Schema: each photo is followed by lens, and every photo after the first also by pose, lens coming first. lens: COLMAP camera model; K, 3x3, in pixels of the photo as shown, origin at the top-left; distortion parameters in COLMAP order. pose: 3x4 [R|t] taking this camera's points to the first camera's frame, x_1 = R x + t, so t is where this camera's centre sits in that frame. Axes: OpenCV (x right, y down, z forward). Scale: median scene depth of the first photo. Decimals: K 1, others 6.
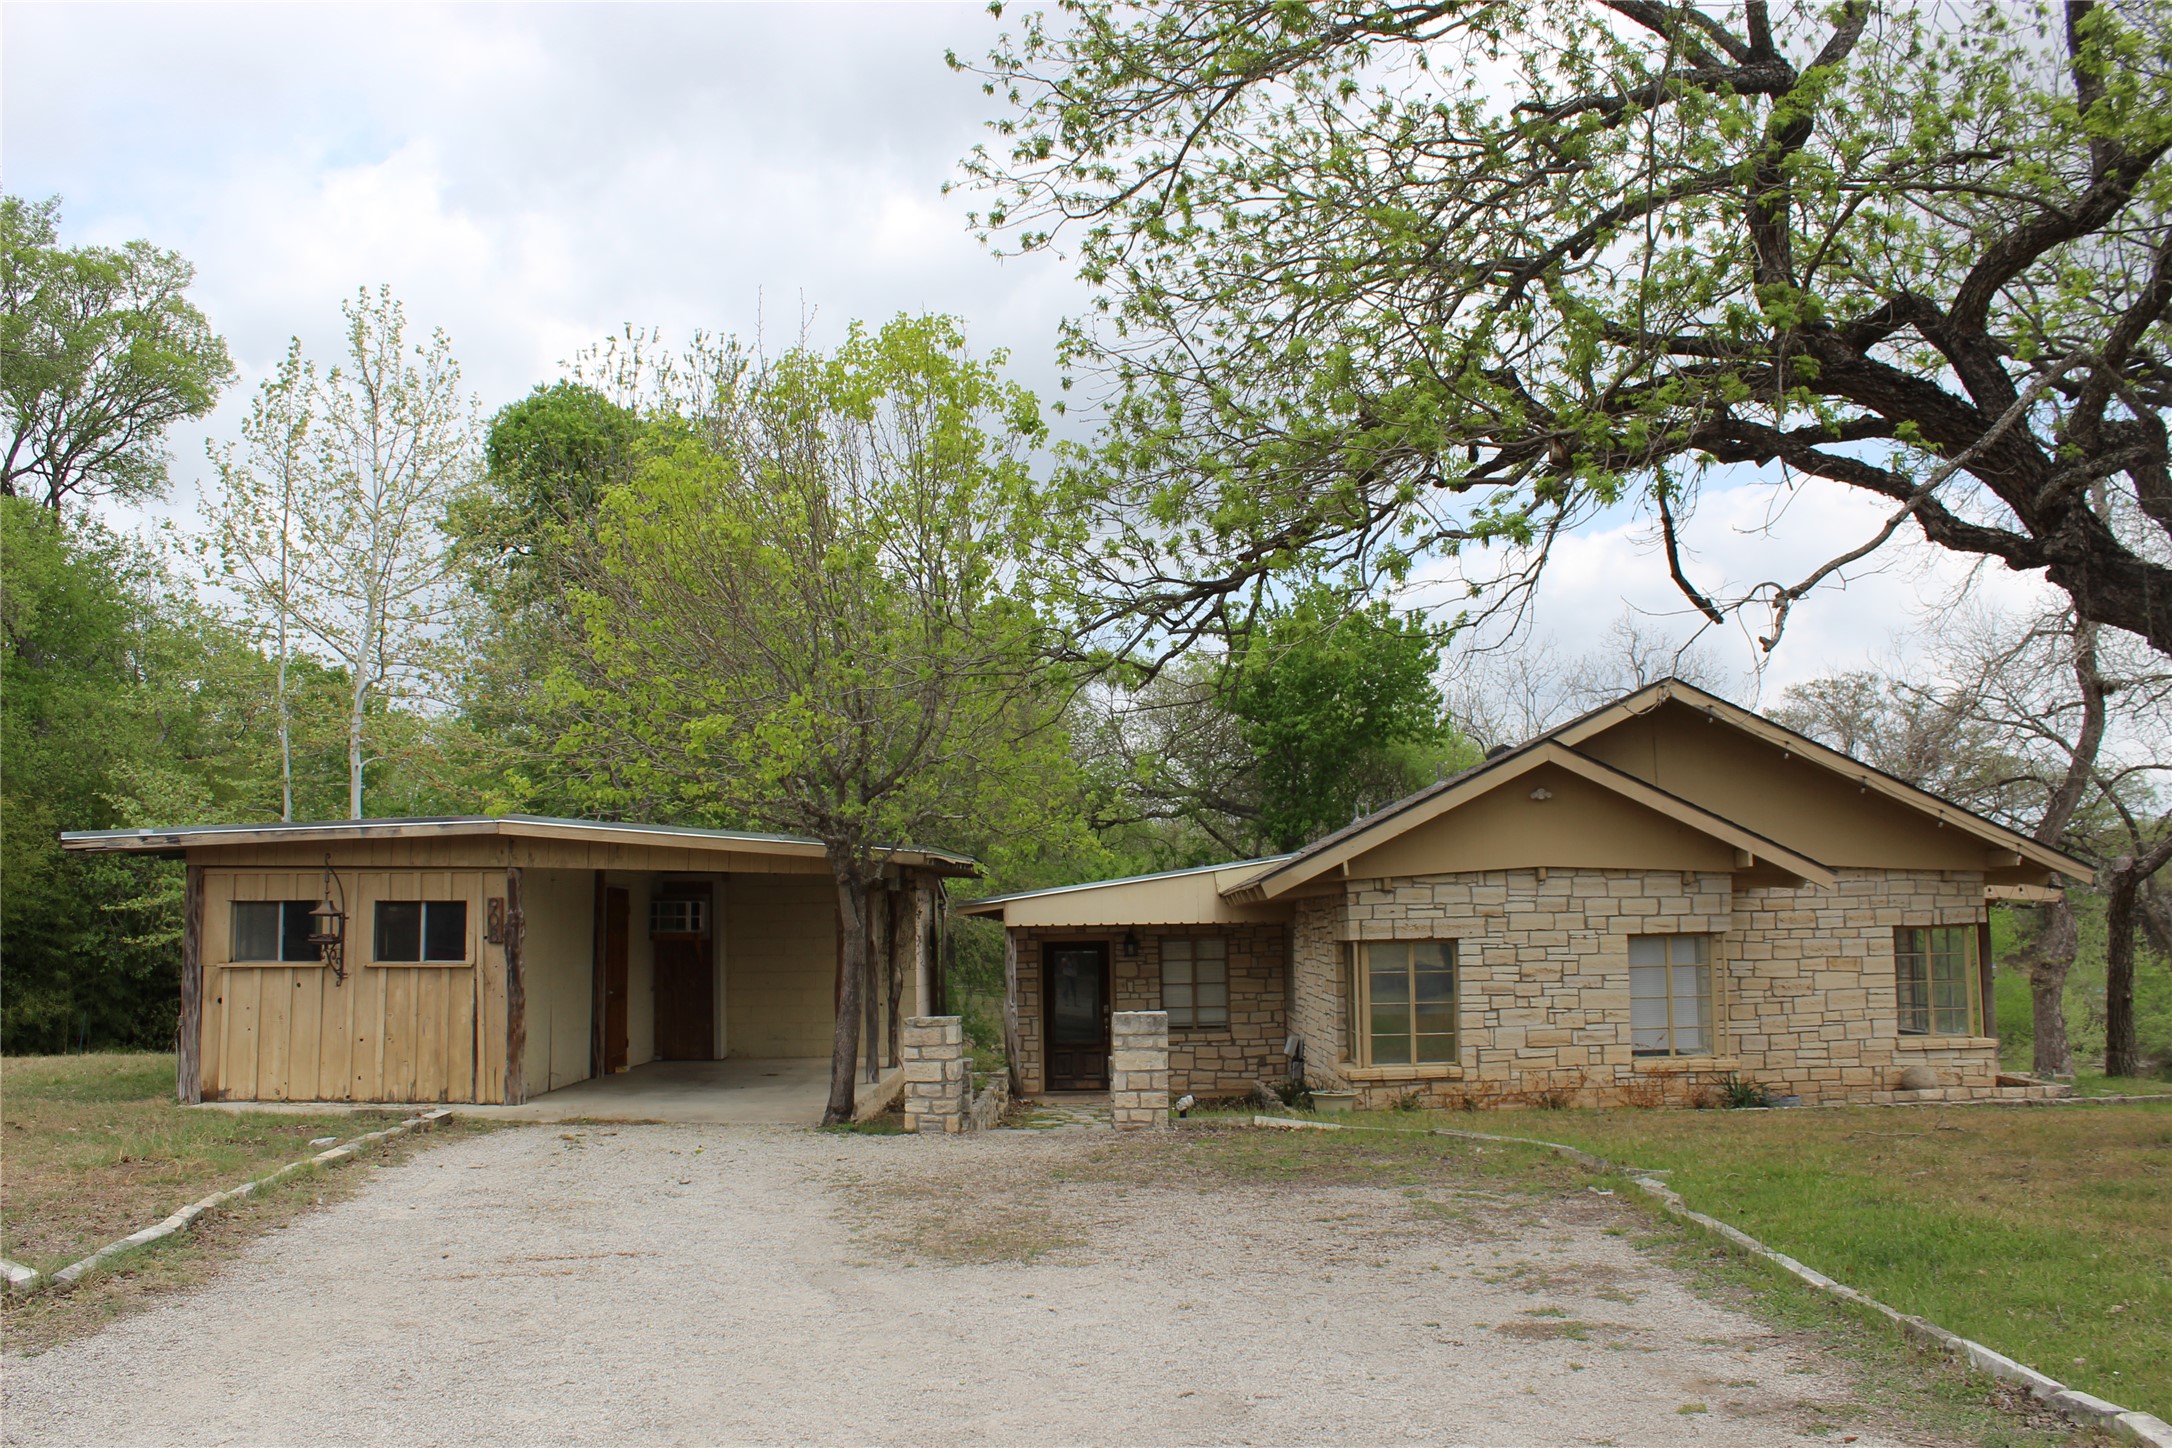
lens RADIAL K [[1800.5, 0, 1099.6], [0, 1800.5, 726.7], [0, 0, 1]] dist [-0.118100, 0.024592]
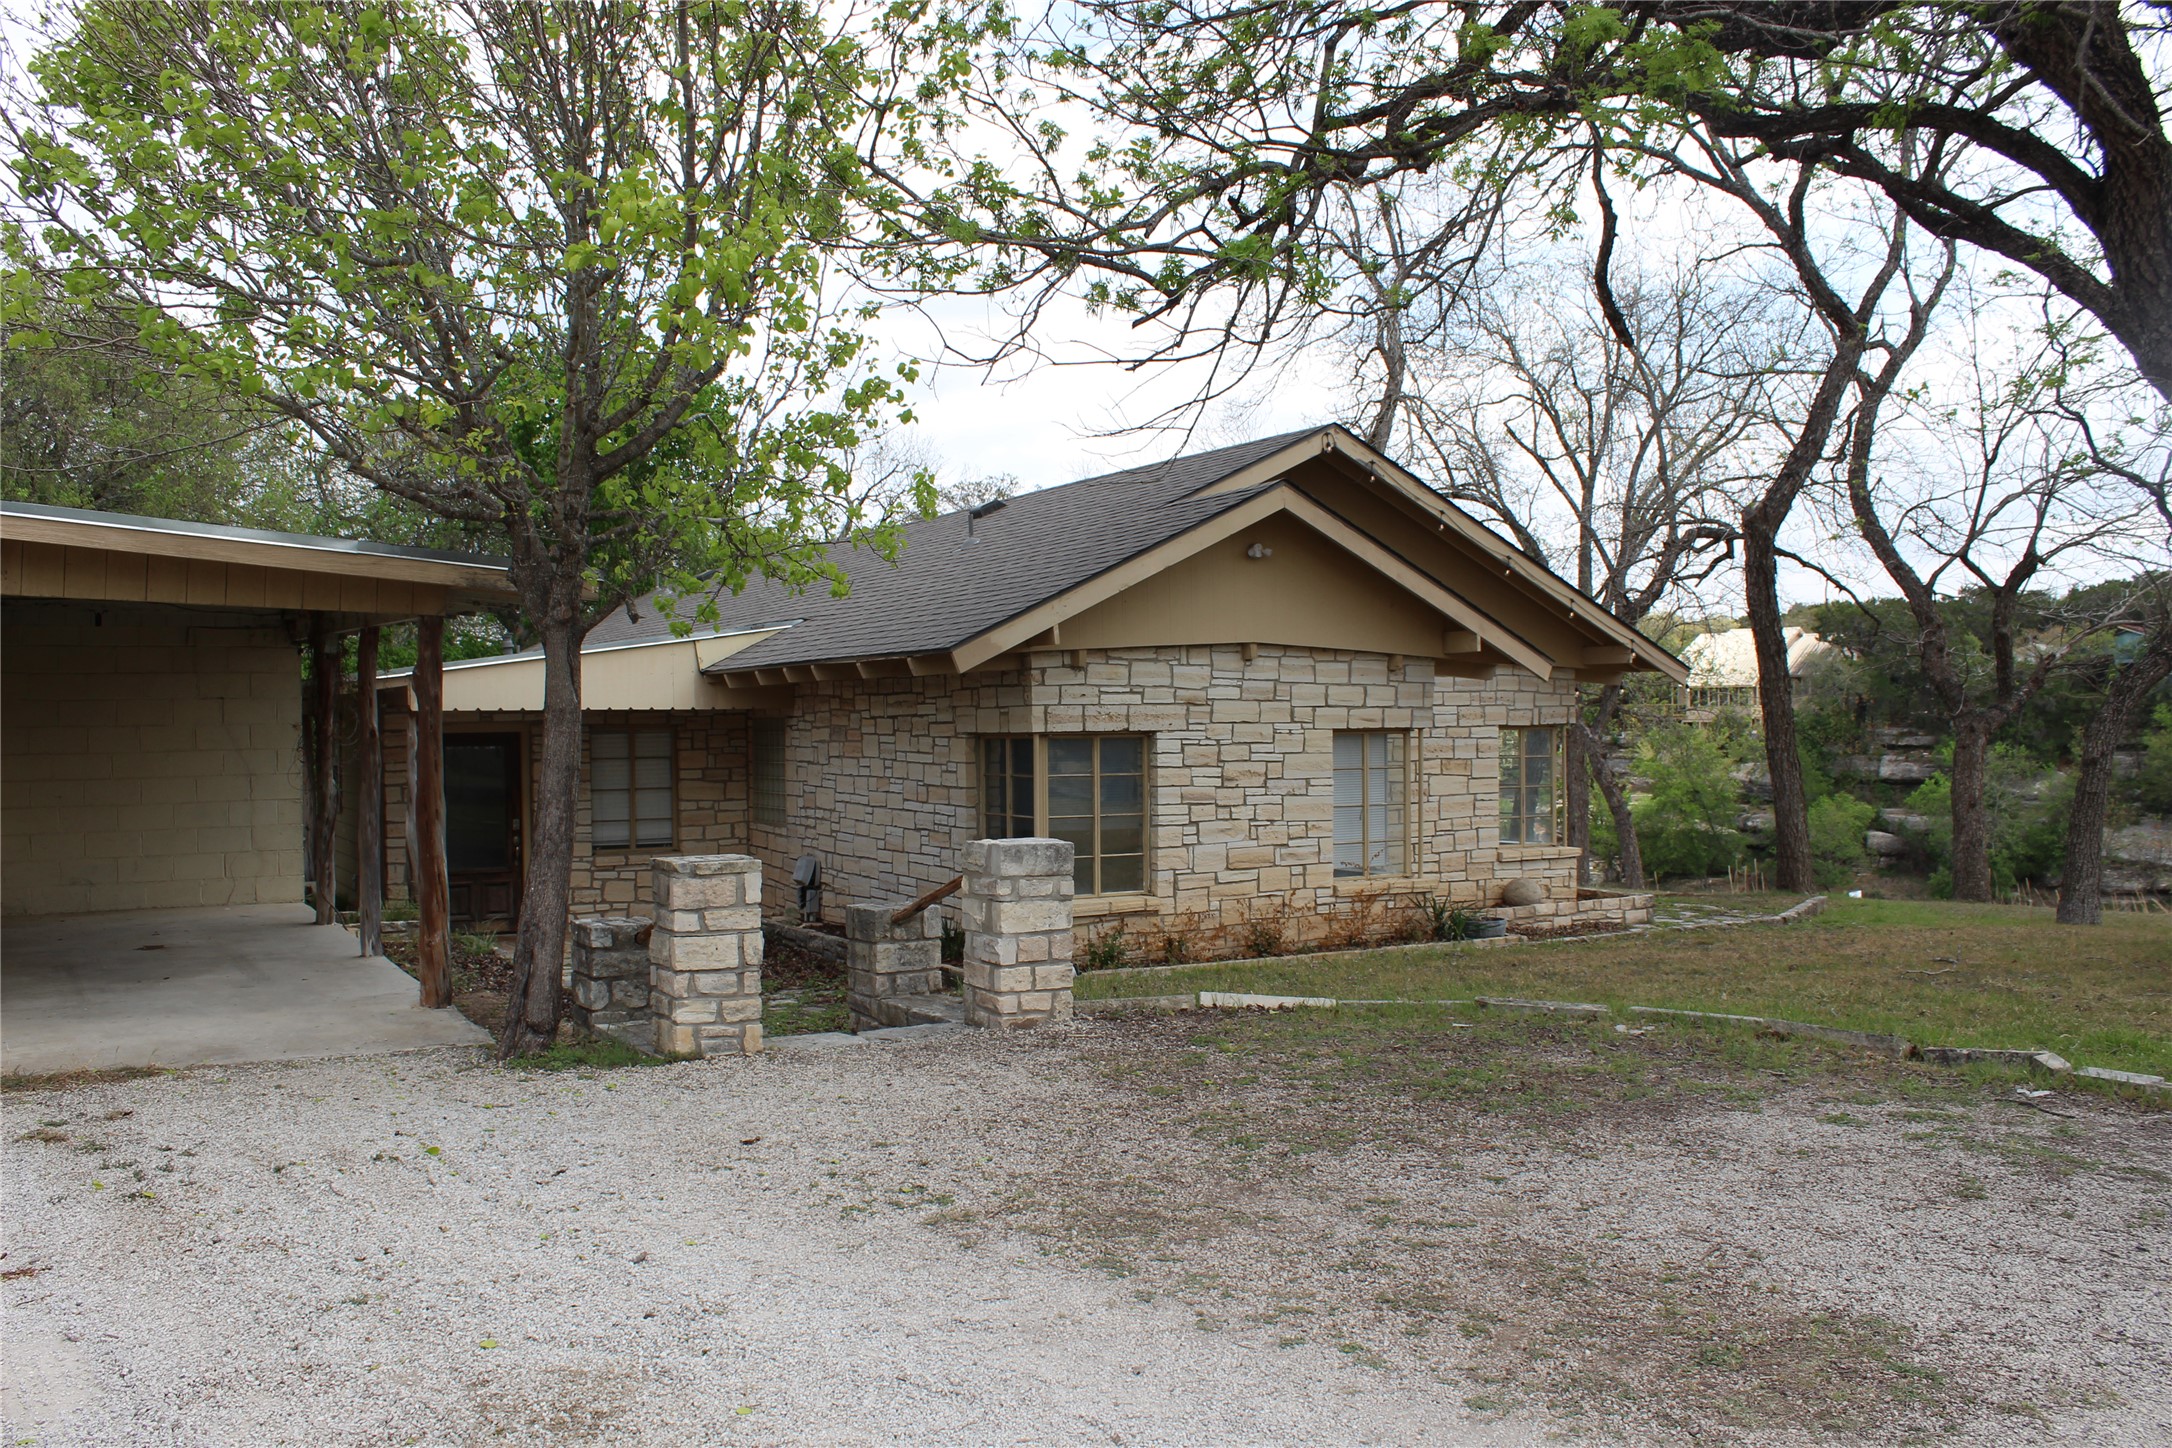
lens RADIAL K [[1800.5, 0, 1088.9], [0, 1800.5, 720.6], [0, 0, 1]] dist [-0.118100, 0.024592]
pose [[0.859657, 0.009254, 0.510788, -0.221311], [-0.064436, 0.993815, 0.090440, 0.045181], [-0.506792, -0.110661, 0.854936, 0.350363]]
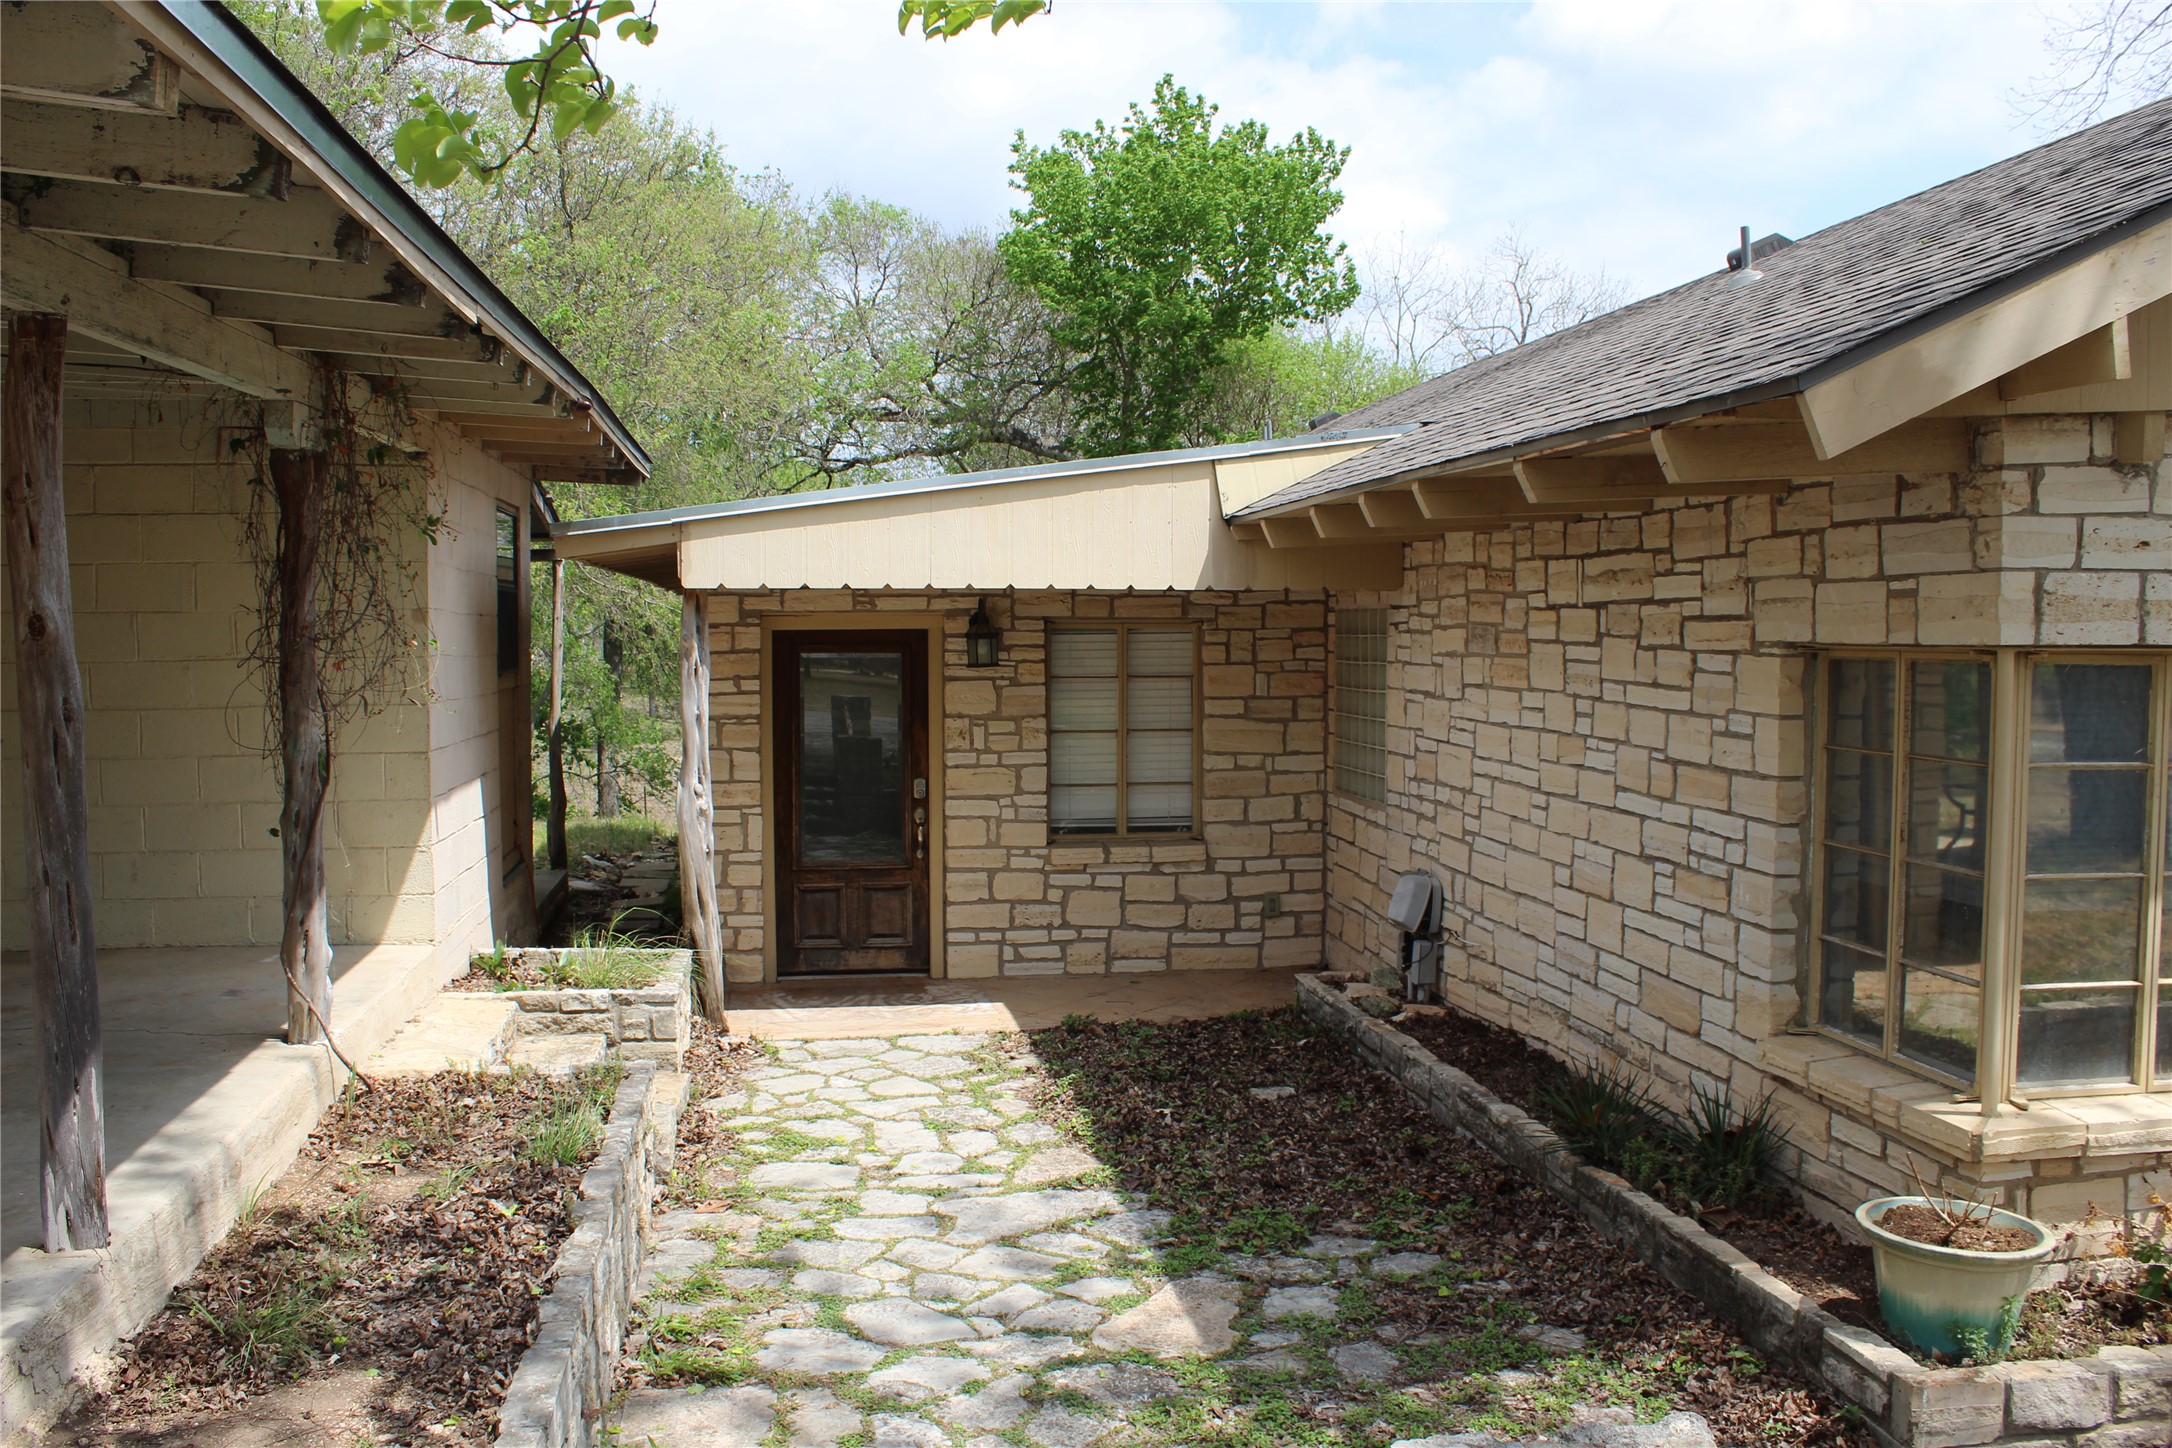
lens RADIAL K [[1800.5, 0, 1077.4], [0, 1800.5, 728.7], [0, 0, 1]] dist [-0.118100, 0.024592]
pose [[0.987969, 0.008347, 0.154428, -0.034271], [-0.034600, 0.985161, 0.168111, 0.092558], [-0.150734, -0.171432, 0.973597, 0.767448]]
